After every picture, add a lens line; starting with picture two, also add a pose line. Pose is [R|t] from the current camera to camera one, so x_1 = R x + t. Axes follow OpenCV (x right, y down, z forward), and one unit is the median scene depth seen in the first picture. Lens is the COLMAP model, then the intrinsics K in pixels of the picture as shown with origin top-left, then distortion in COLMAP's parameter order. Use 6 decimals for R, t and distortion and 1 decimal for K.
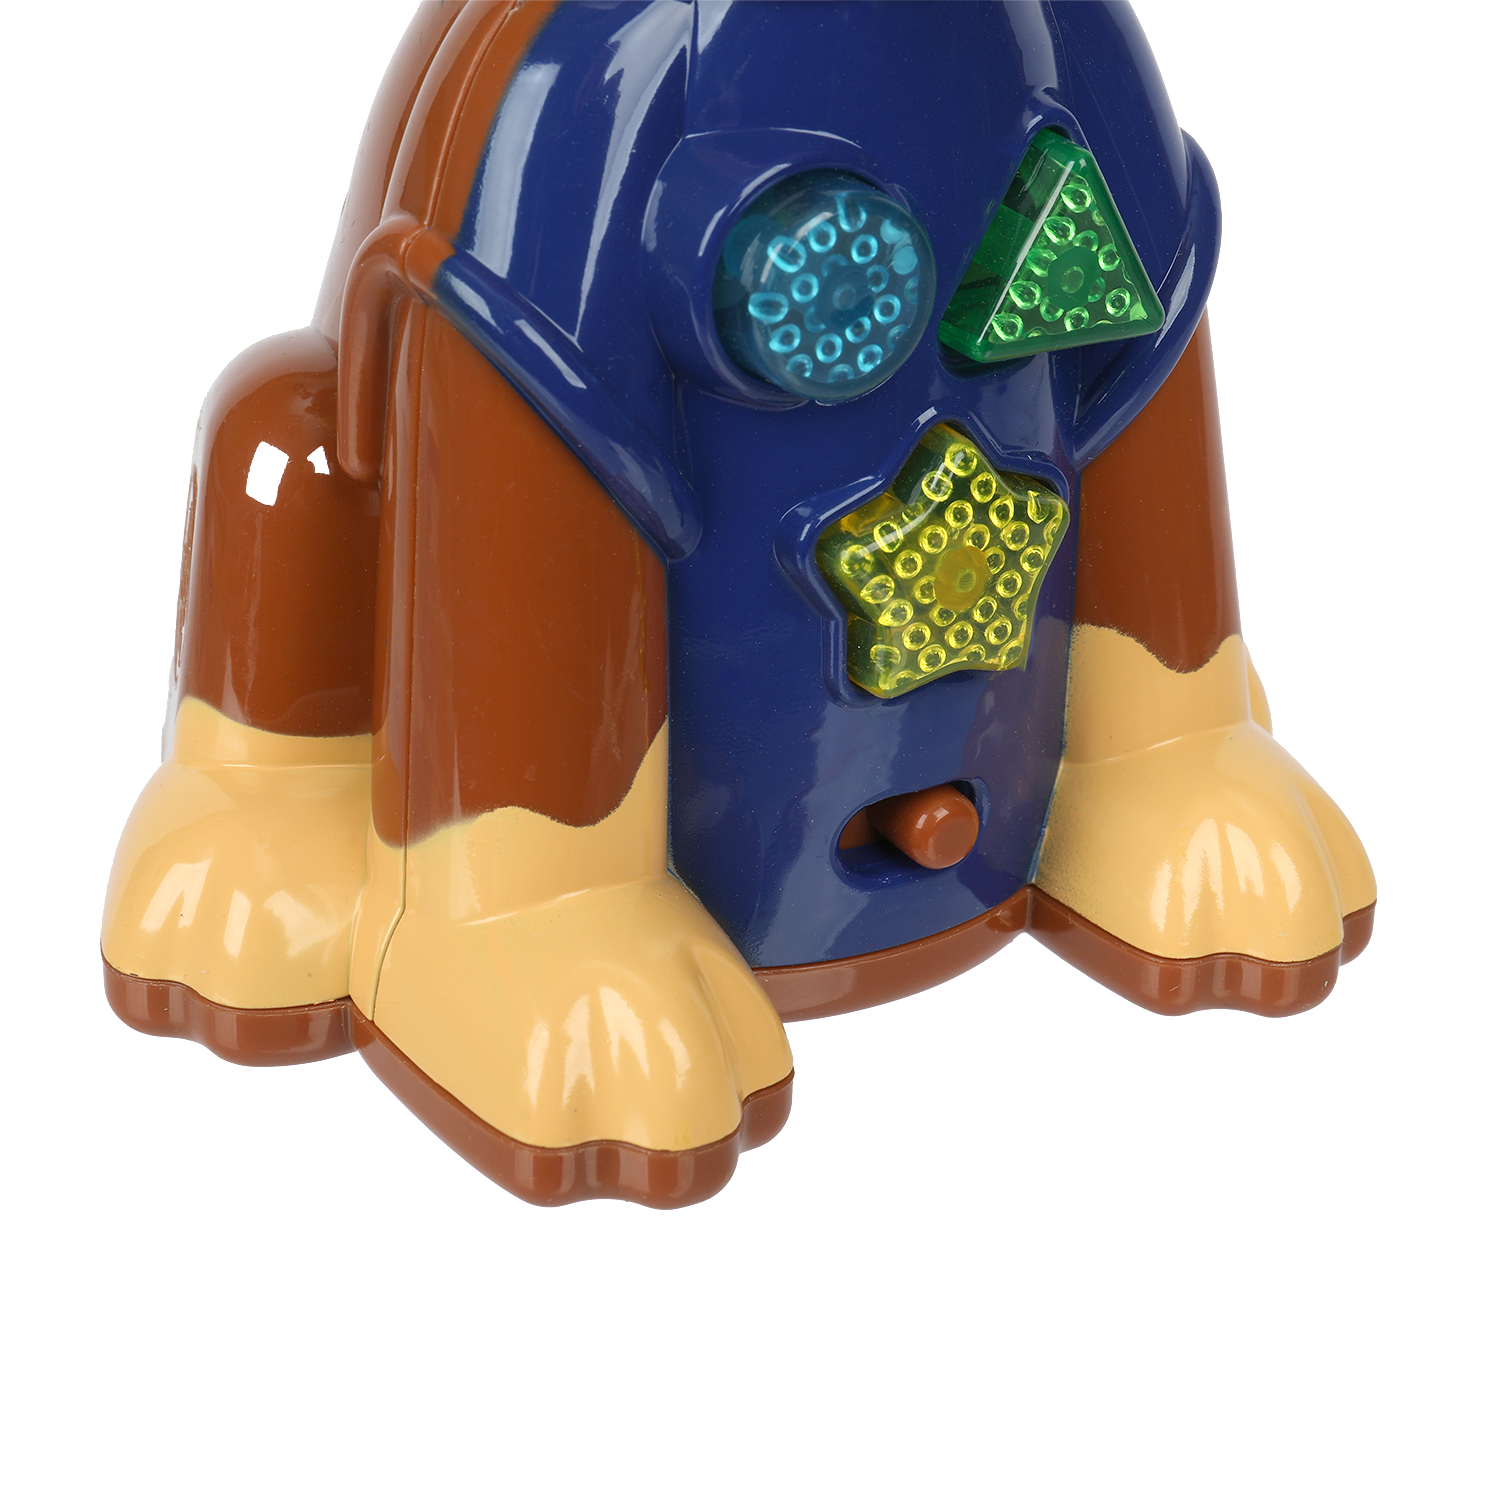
lens RADIAL K [[4114.9, 0, 750.0], [0, 4114.9, 750.0], [0, 0, 1]] dist [-0.131821, -0.733499]
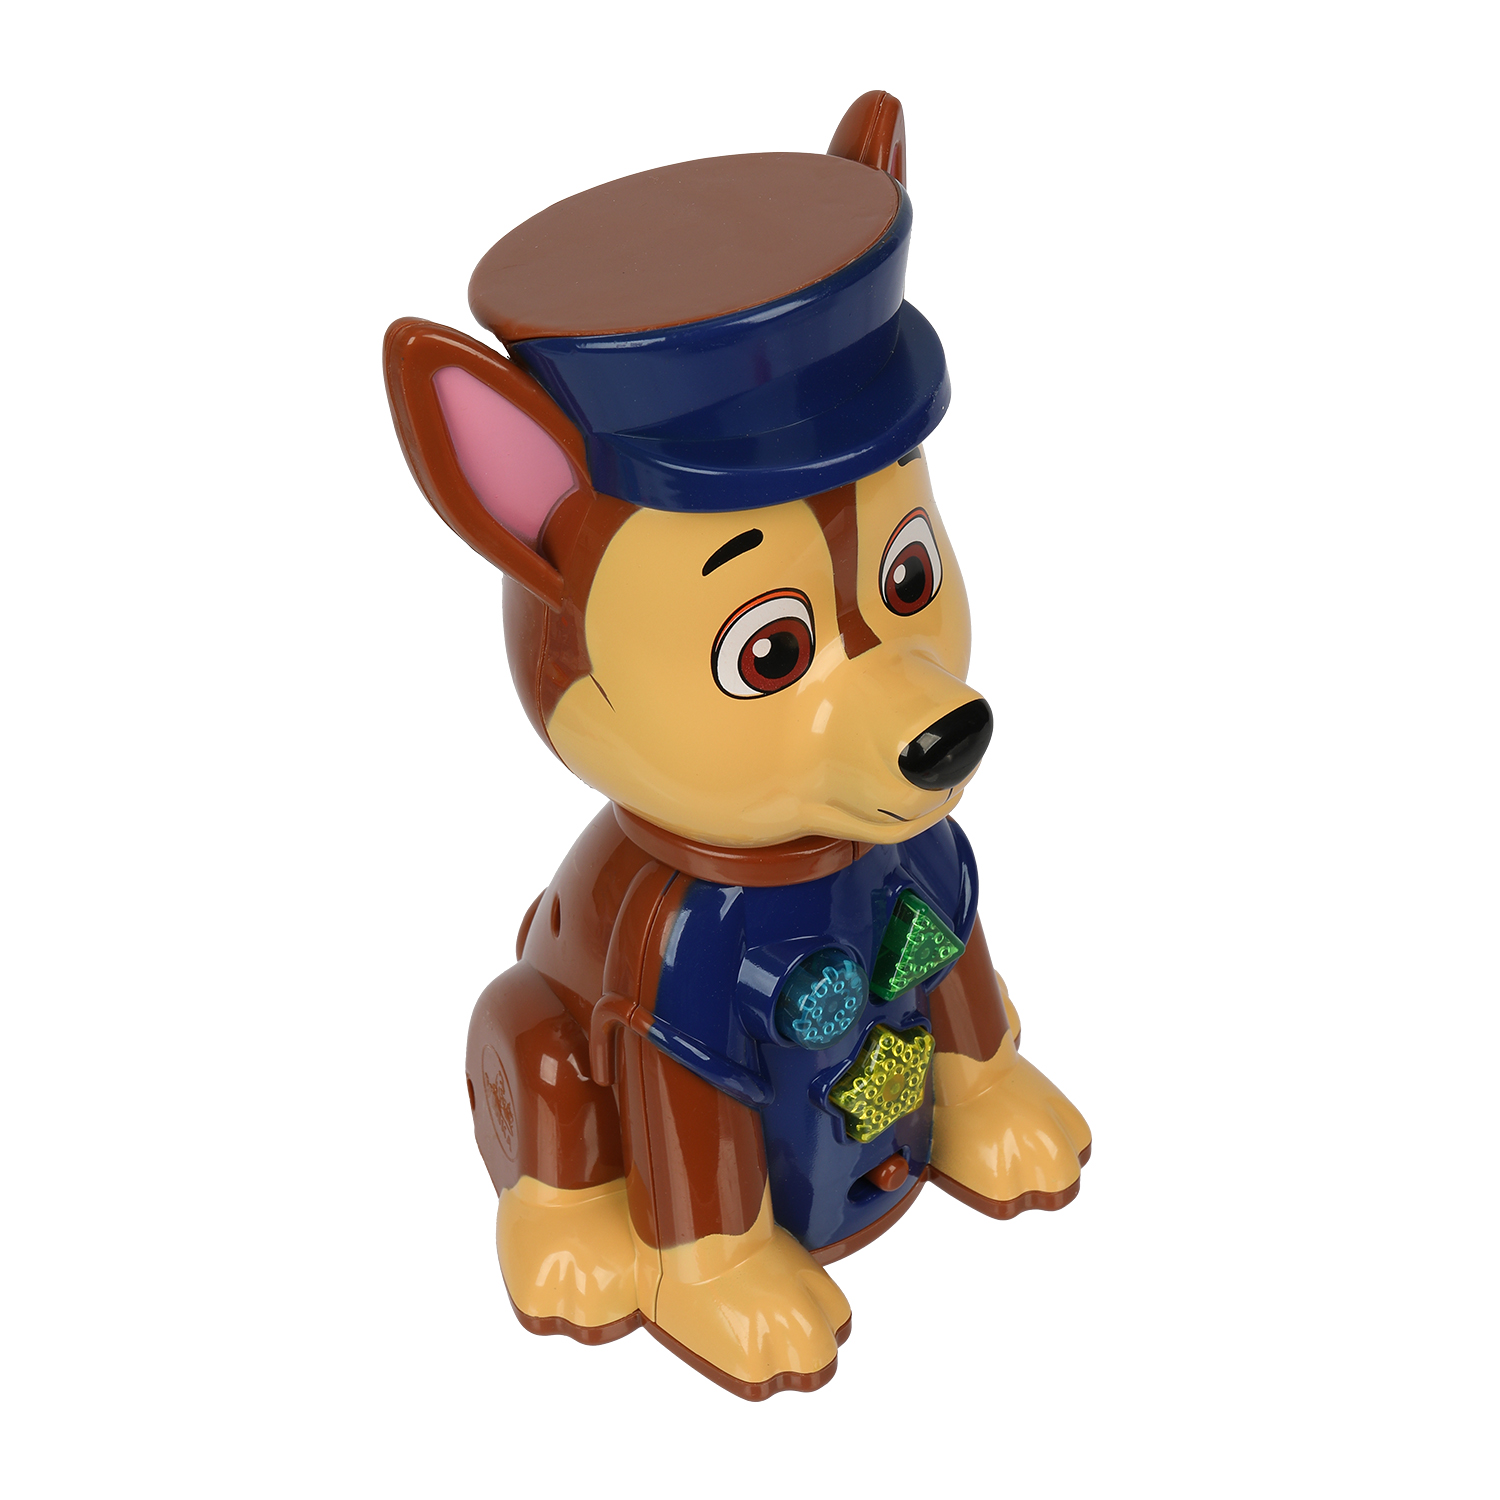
lens RADIAL K [[4114.9, 0, 750.0], [0, 4114.9, 750.0], [0, 0, 1]] dist [-0.131821, -0.733499]
pose [[0.979693, -0.181494, 0.085219, -0.176935], [0.160196, 0.964121, 0.211678, -0.691660], [-0.120580, -0.193728, 0.973617, -1.078421]]
